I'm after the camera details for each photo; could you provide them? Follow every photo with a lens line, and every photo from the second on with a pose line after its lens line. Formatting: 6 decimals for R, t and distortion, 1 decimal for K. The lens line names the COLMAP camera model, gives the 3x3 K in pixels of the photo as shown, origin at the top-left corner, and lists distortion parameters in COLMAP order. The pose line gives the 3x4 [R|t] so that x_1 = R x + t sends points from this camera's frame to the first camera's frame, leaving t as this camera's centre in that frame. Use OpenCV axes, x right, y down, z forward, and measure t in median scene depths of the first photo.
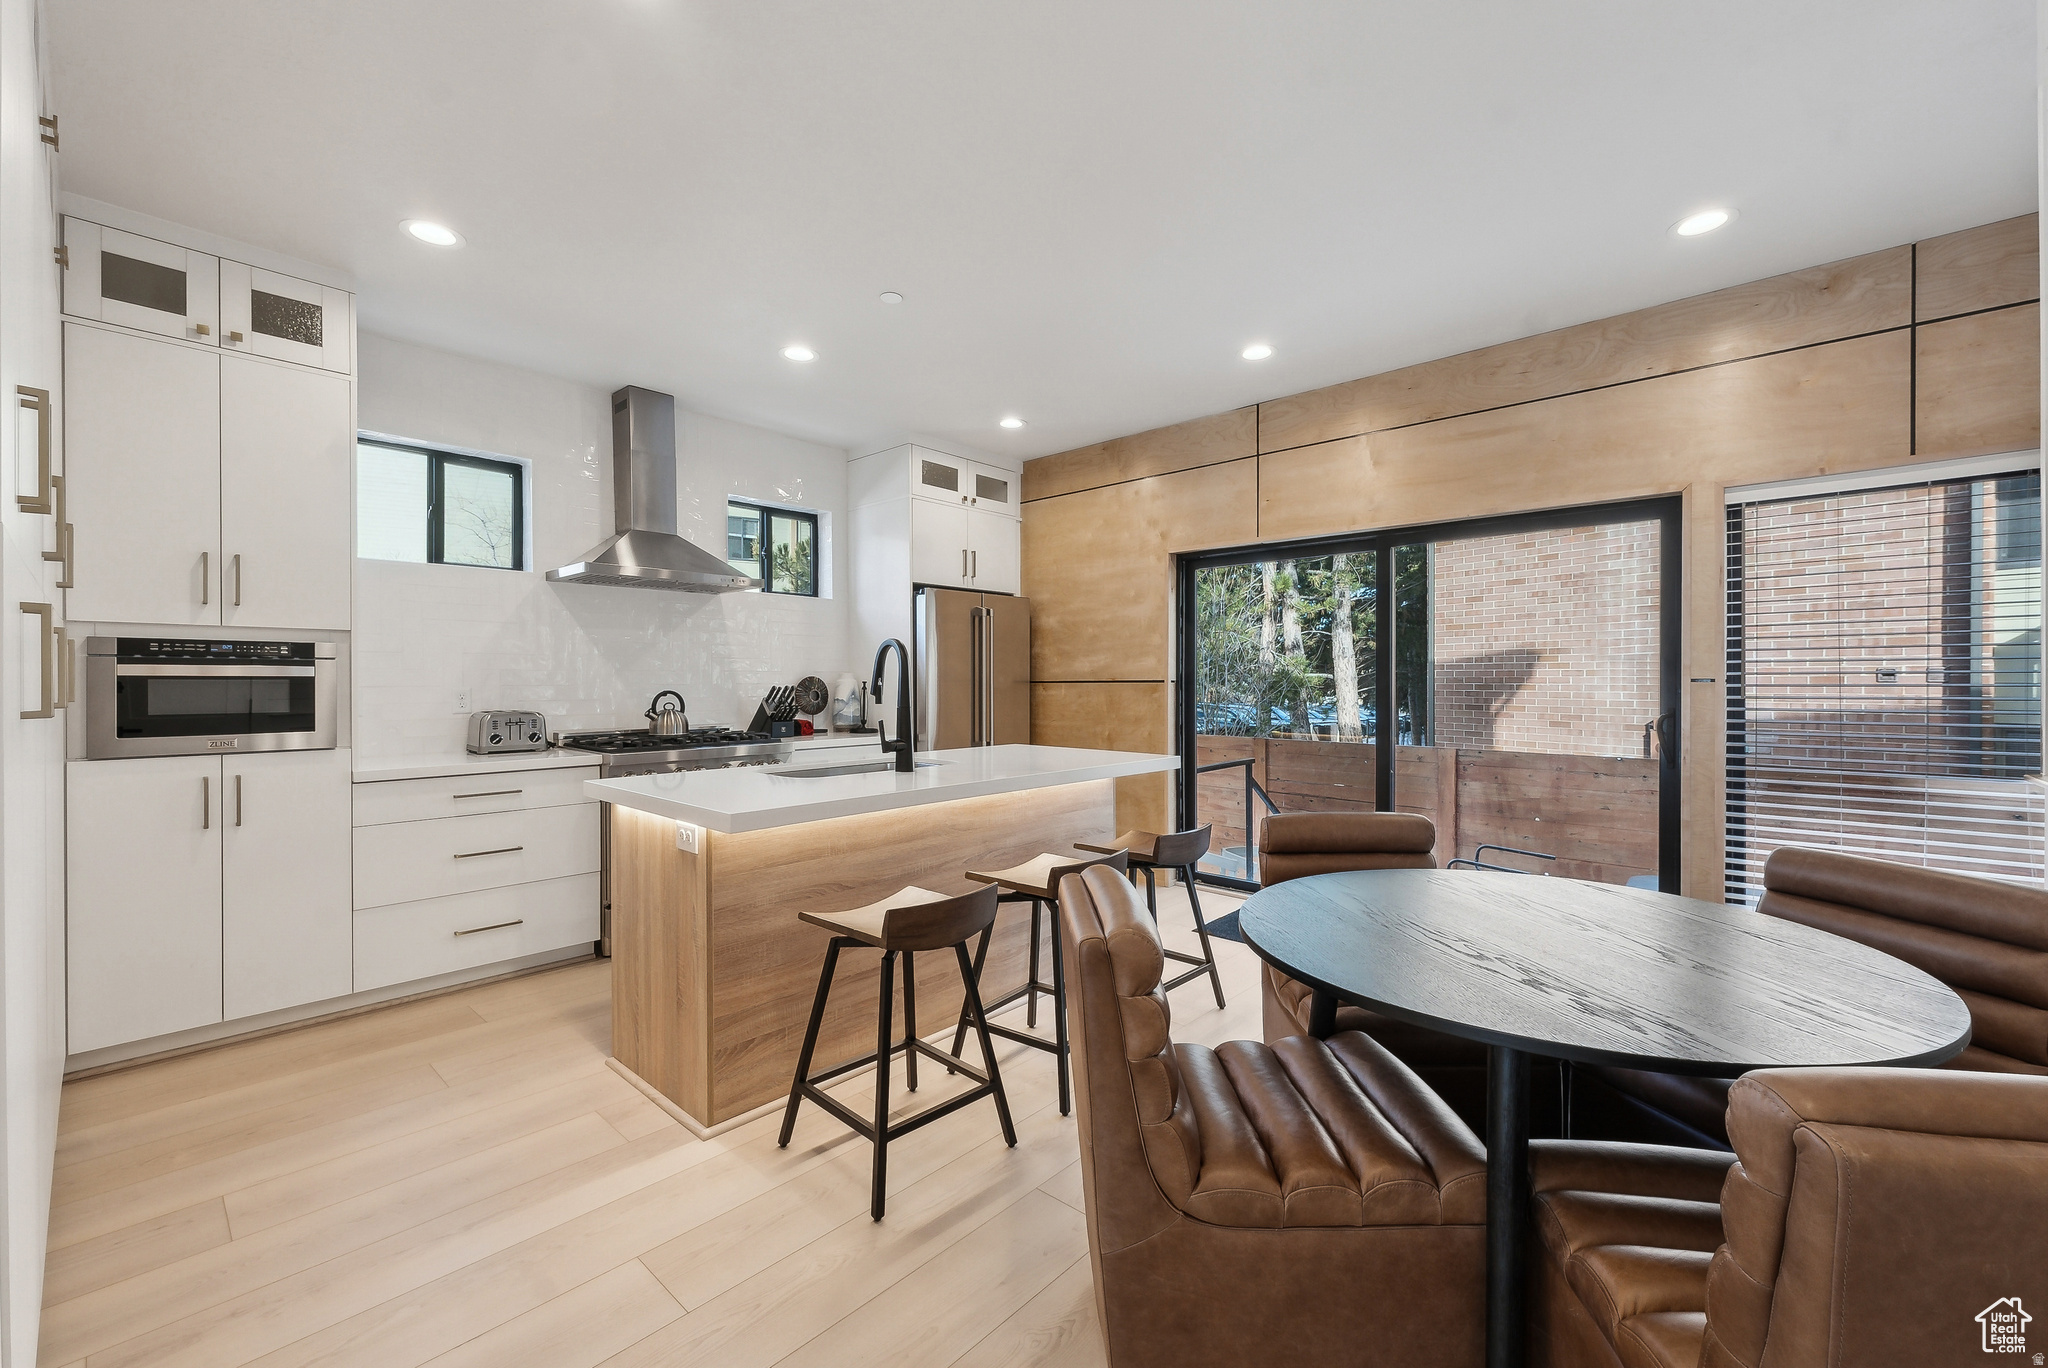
lens RADIAL K [[827.1, 0, 1025.6], [0, 827.1, 665.4], [0, 0, 1]] dist [0.004628, 0.000268]
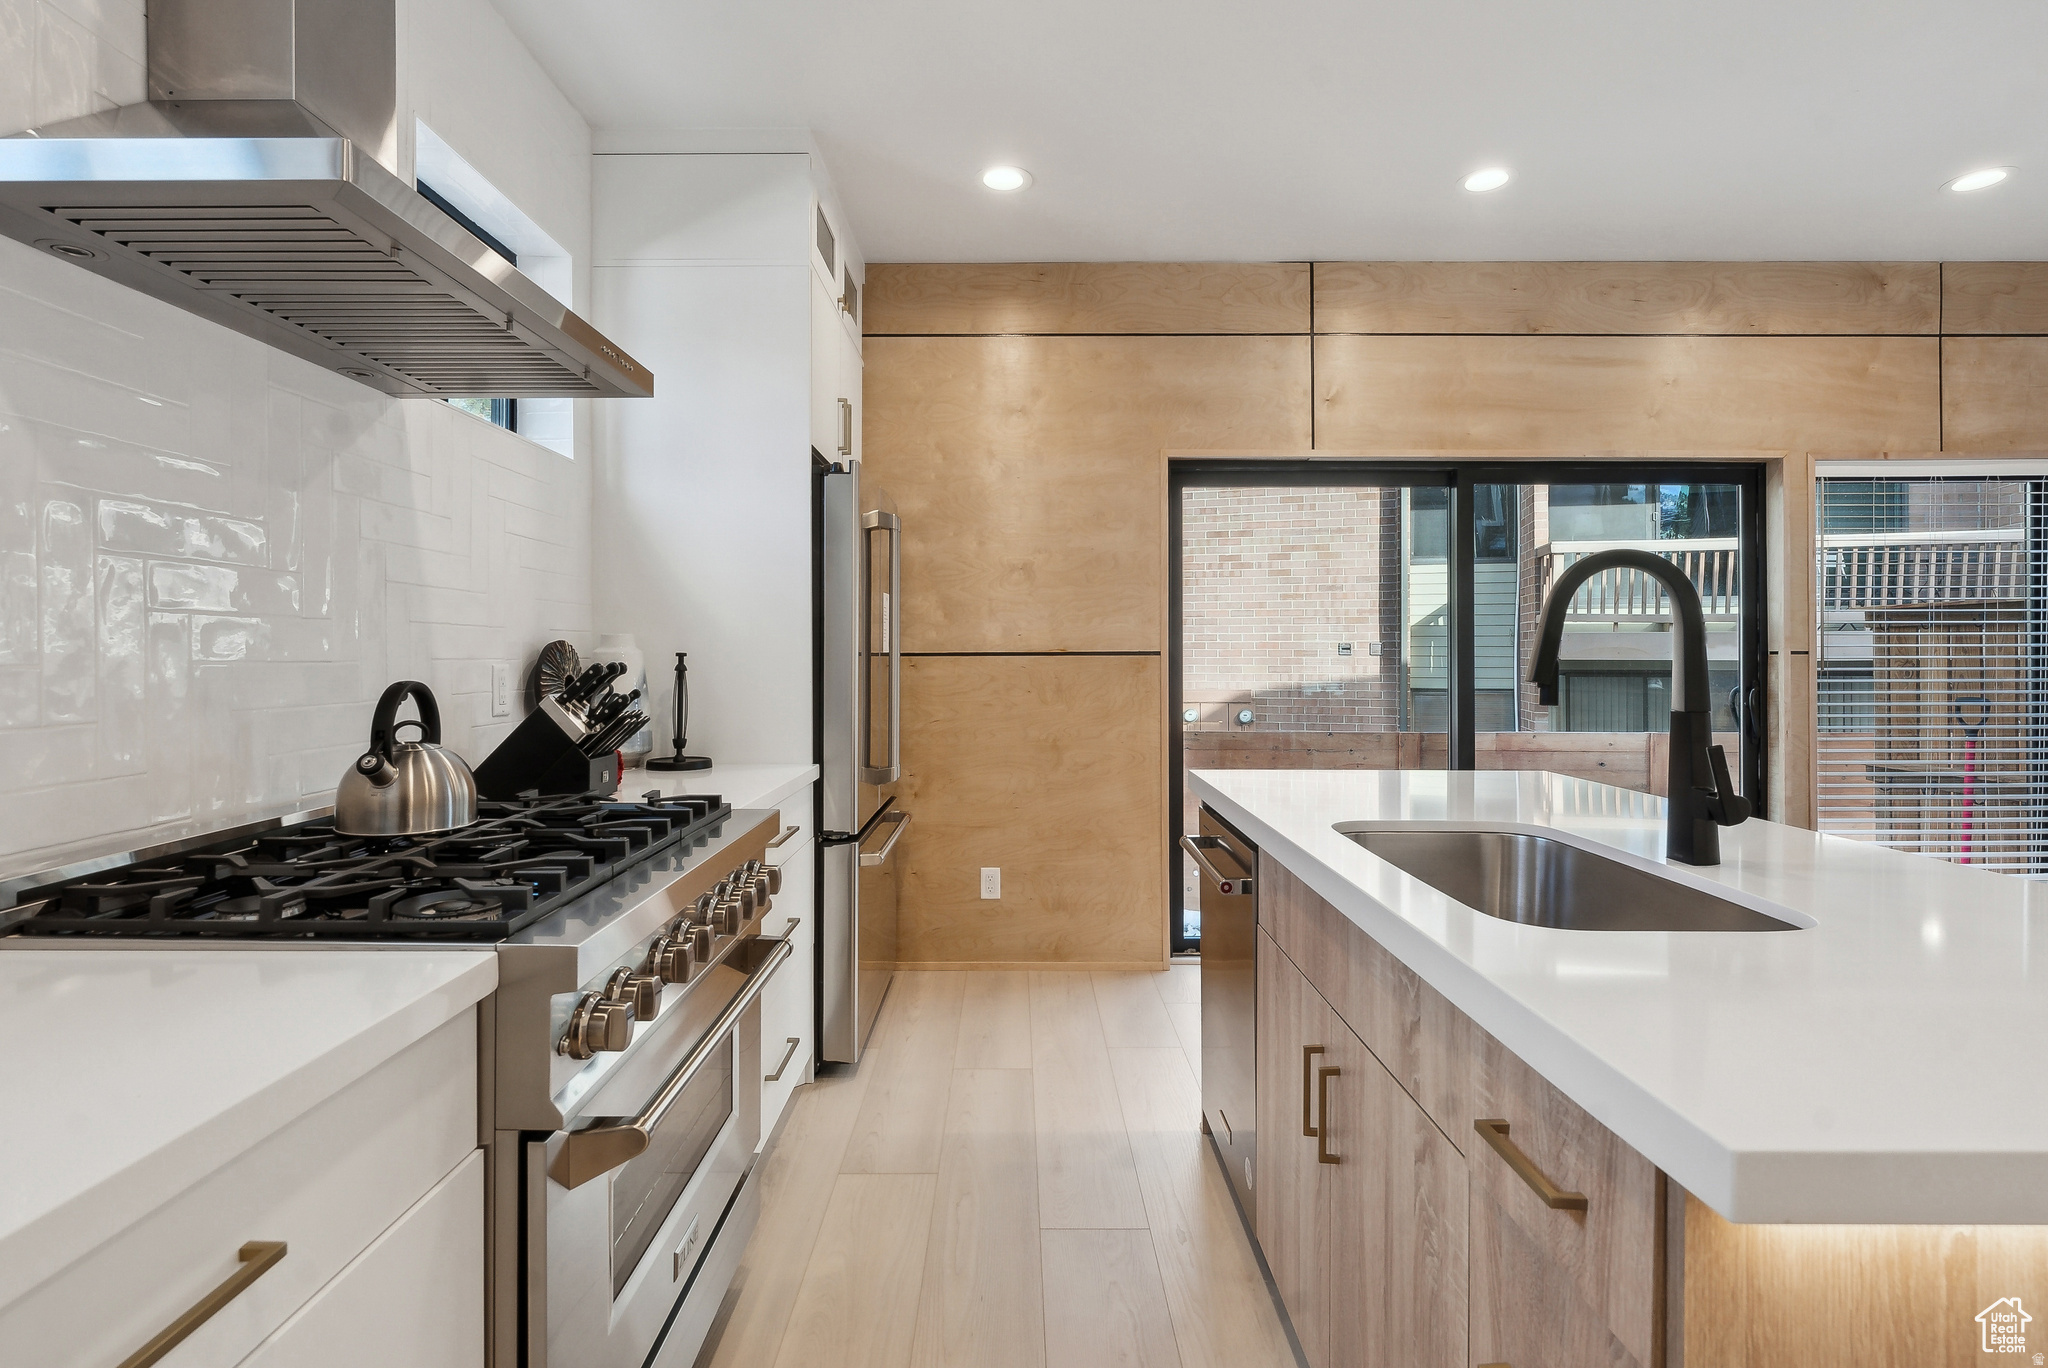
lens RADIAL K [[992.9, 0, 1018.8], [0, 992.9, 648.4], [0, 0, 1]] dist [-0.000725, -0.000720]
pose [[0.738181, 0.003922, 0.674592, -0.670943], [-0.013133, 0.999877, 0.008558, 0.016794], [-0.674475, -0.015176, 0.738141, 0.751008]]
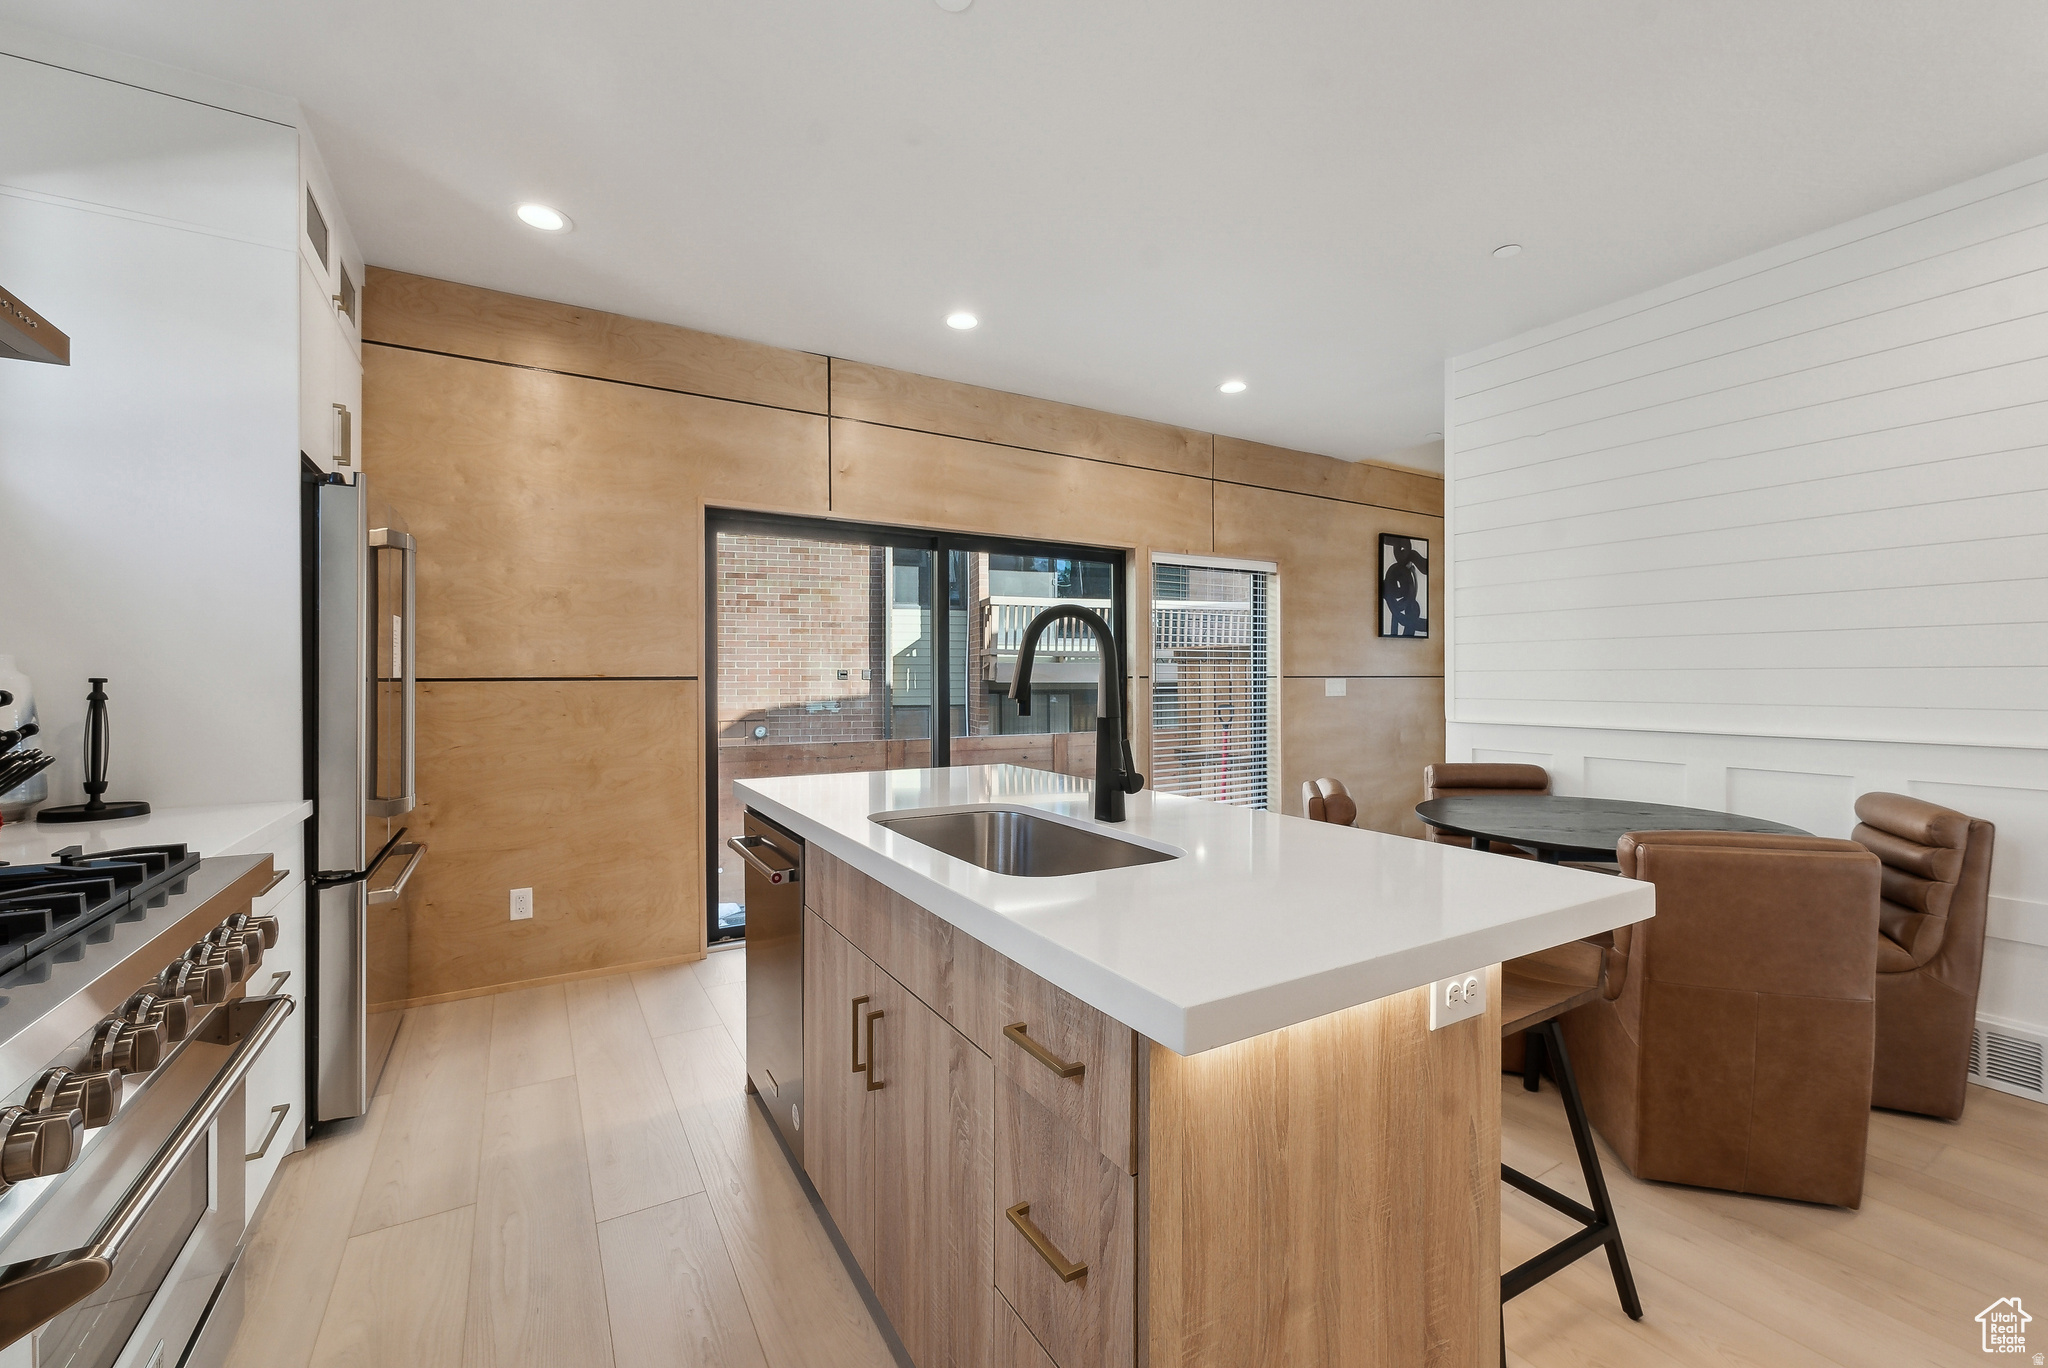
lens RADIAL K [[827.2, 0, 1019.6], [0, 827.2, 675.4], [0, 0, 1]] dist [0.000650, -0.000781]
pose [[0.290942, 0.003150, 0.956736, -0.683313], [-0.016790, 0.999857, 0.001814, 0.017449], [-0.956593, -0.016591, 0.290953, 0.774689]]
